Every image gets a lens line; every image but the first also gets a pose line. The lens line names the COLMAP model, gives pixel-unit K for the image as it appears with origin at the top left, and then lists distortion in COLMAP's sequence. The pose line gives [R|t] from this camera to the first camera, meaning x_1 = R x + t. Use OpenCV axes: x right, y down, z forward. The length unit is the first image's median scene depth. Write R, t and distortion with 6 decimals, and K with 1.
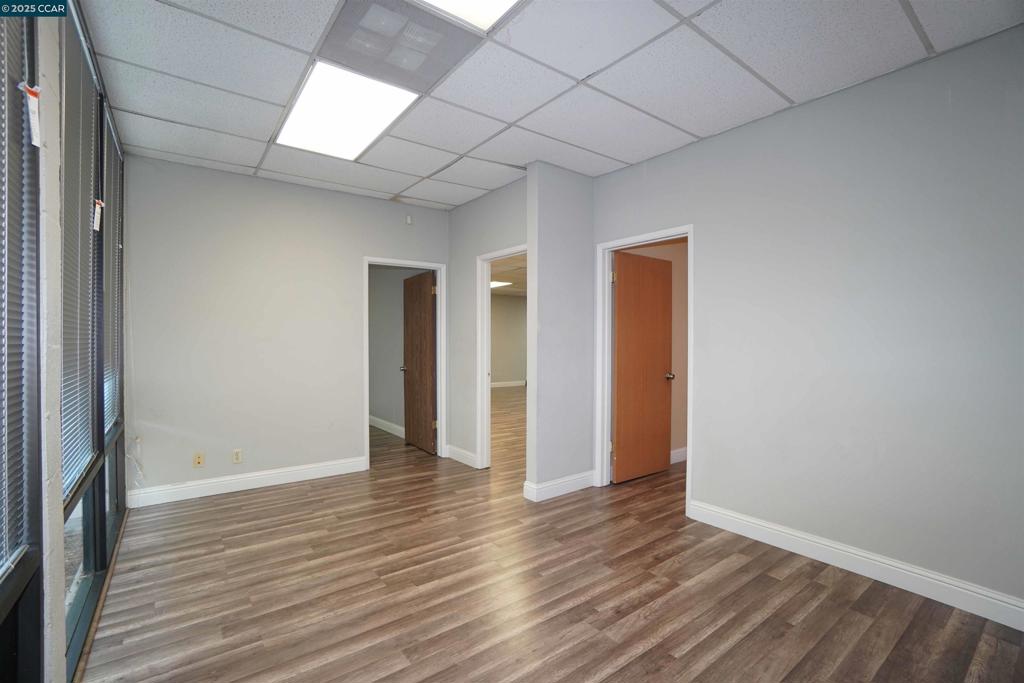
lens RADIAL K [[453.9, 0, 510.3], [0, 453.9, 344.3], [0, 0, 1]] dist [-0.028456, 0.003684]
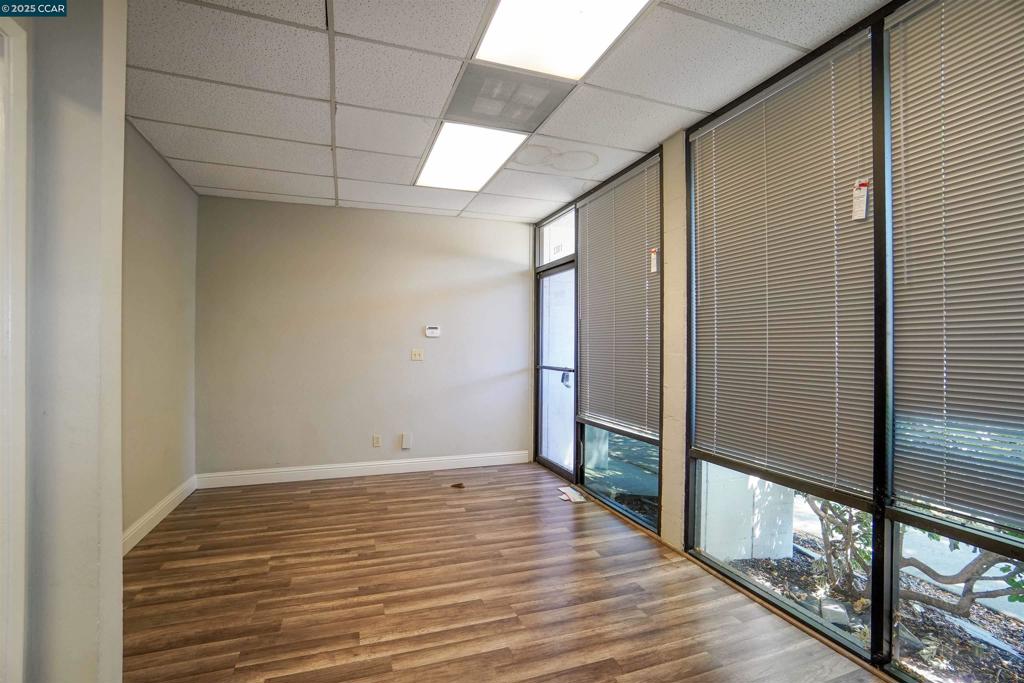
lens RADIAL K [[453.9, 0, 509.3], [0, 453.9, 344.1], [0, 0, 1]] dist [-0.028456, 0.003684]
pose [[-0.953834, -0.001325, 0.300330, -0.560869], [-0.000608, 0.999997, 0.002481, -0.022554], [-0.300332, 0.002184, -0.953832, 1.917173]]
